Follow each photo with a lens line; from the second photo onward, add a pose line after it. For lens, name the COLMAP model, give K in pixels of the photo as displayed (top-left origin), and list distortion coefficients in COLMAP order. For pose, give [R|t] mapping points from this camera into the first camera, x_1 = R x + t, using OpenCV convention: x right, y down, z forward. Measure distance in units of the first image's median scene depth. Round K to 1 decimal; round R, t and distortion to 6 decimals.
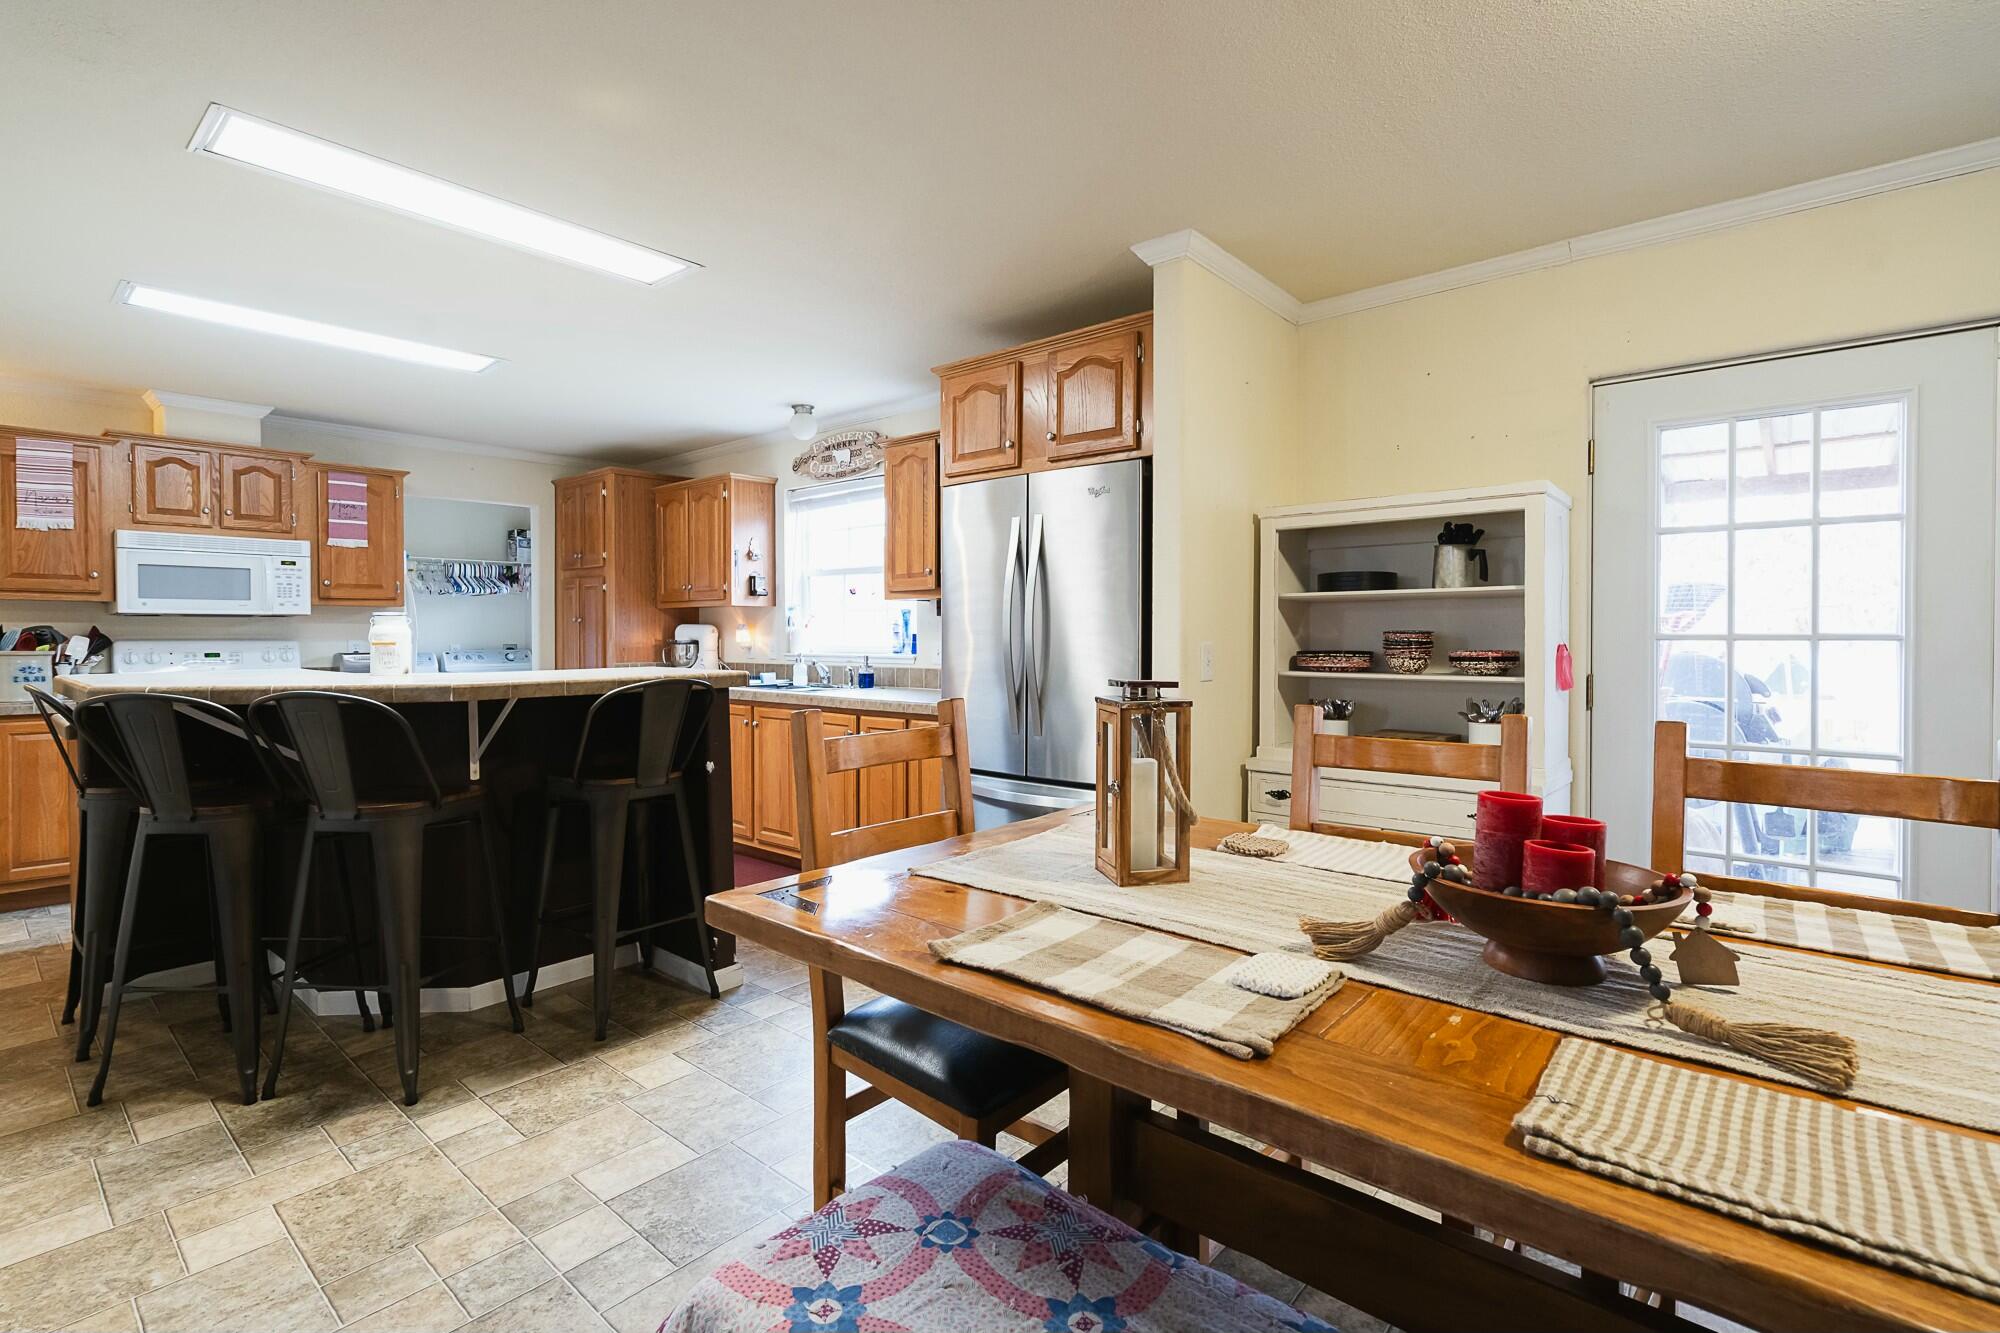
lens RADIAL K [[898.7, 0, 990.8], [0, 898.7, 668.9], [0, 0, 1]] dist [-0.008254, 0.004603]
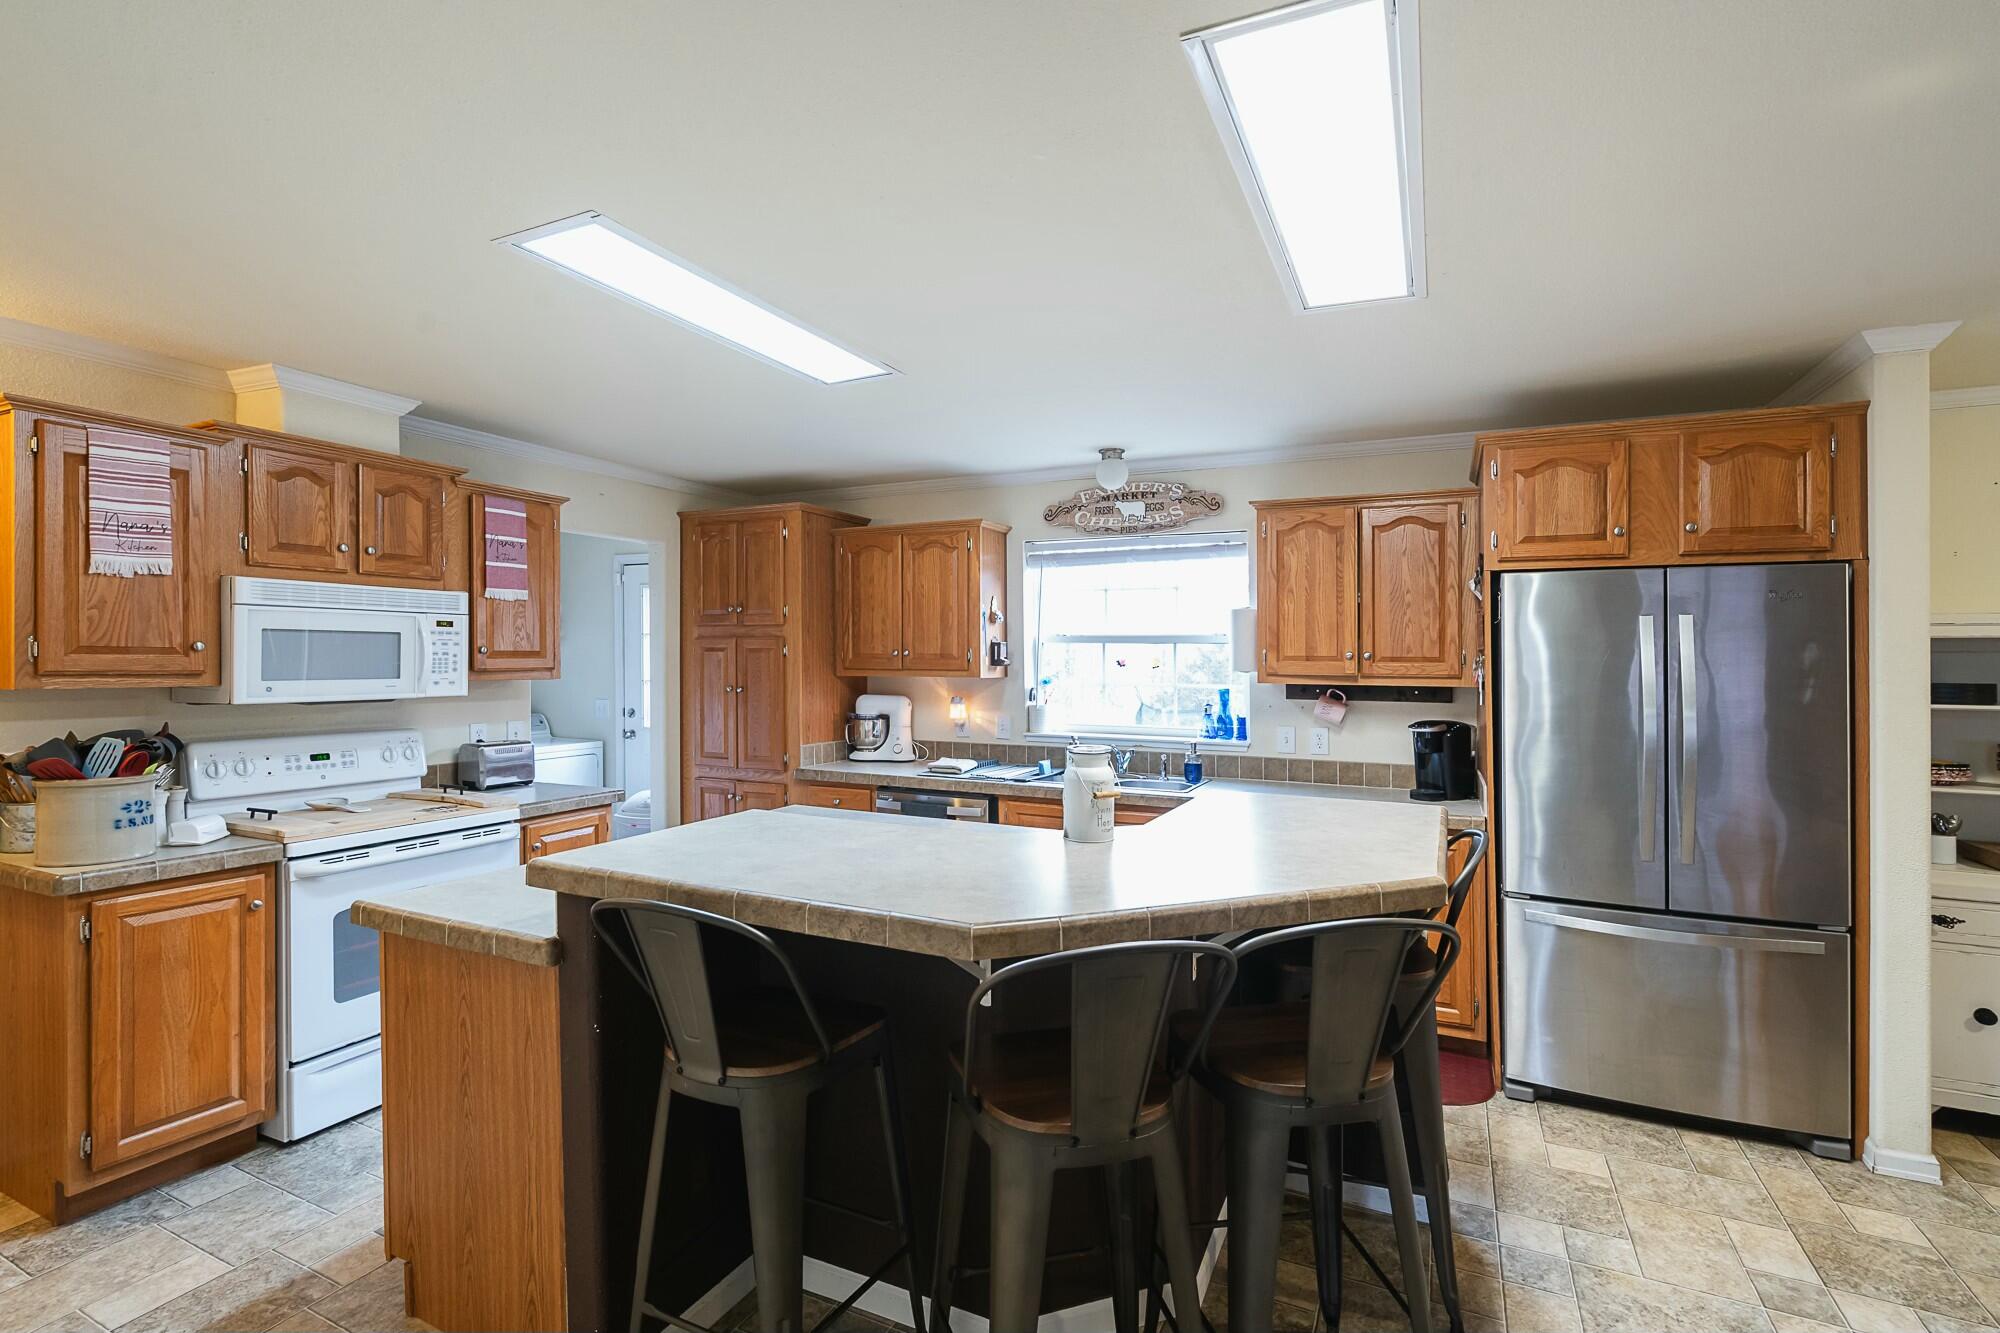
lens RADIAL K [[898.7, 0, 1008.3], [0, 898.7, 688.9], [0, 0, 1]] dist [-0.008254, 0.004603]
pose [[0.966270, 0.000091, 0.257531, -0.586193], [0.001877, 0.999971, -0.007393, -0.066713], [-0.257524, 0.007627, 0.966242, 0.226575]]
